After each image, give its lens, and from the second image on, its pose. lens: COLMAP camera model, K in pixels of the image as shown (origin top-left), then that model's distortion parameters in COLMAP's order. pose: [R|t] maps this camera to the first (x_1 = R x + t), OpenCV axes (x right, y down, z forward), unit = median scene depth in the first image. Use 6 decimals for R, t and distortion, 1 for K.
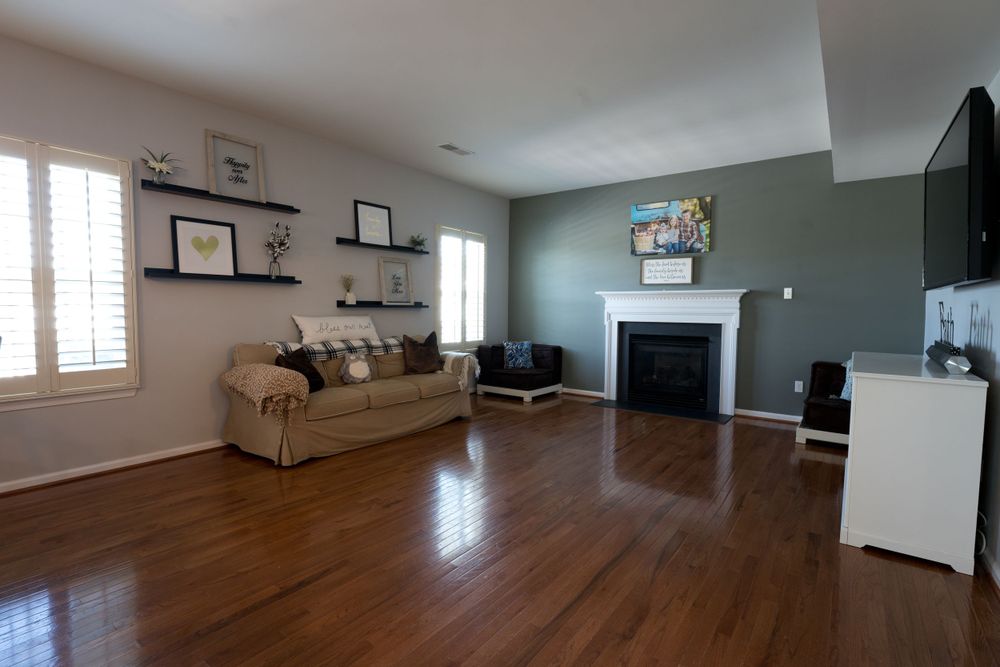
lens RADIAL K [[462.3, 0, 507.6], [0, 462.3, 335.3], [0, 0, 1]] dist [0.001208, 0.000217]
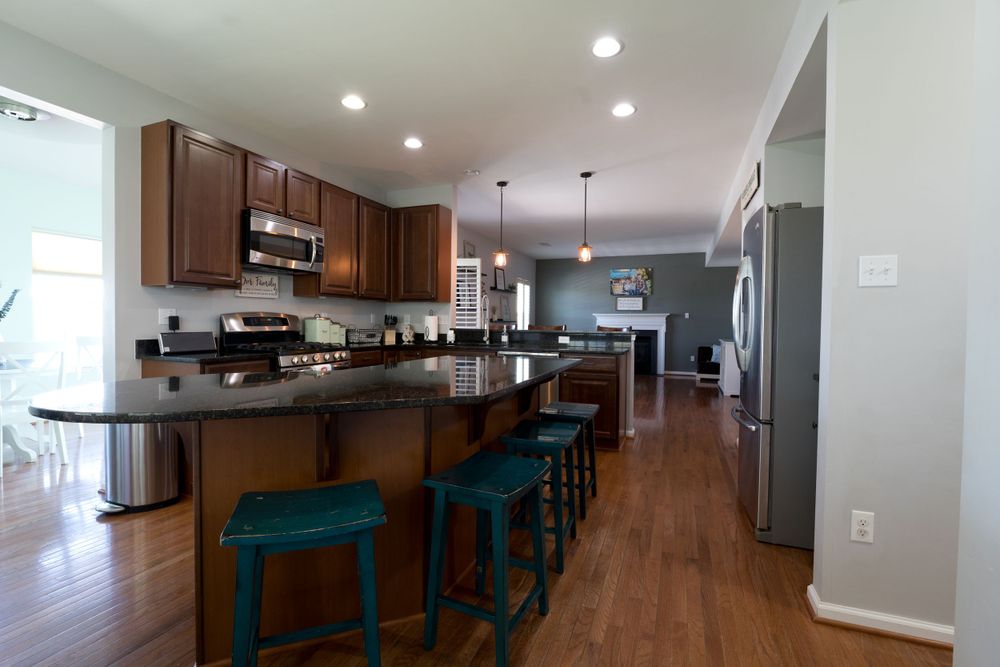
lens RADIAL K [[462.3, 0, 492.9], [0, 462.3, 334.4], [0, 0, 1]] dist [0.001208, 0.000217]
pose [[0.965814, -0.007991, 0.259112, -0.774486], [0.016685, 0.999368, -0.031373, 0.046712], [-0.258697, 0.034623, 0.965338, -0.793036]]
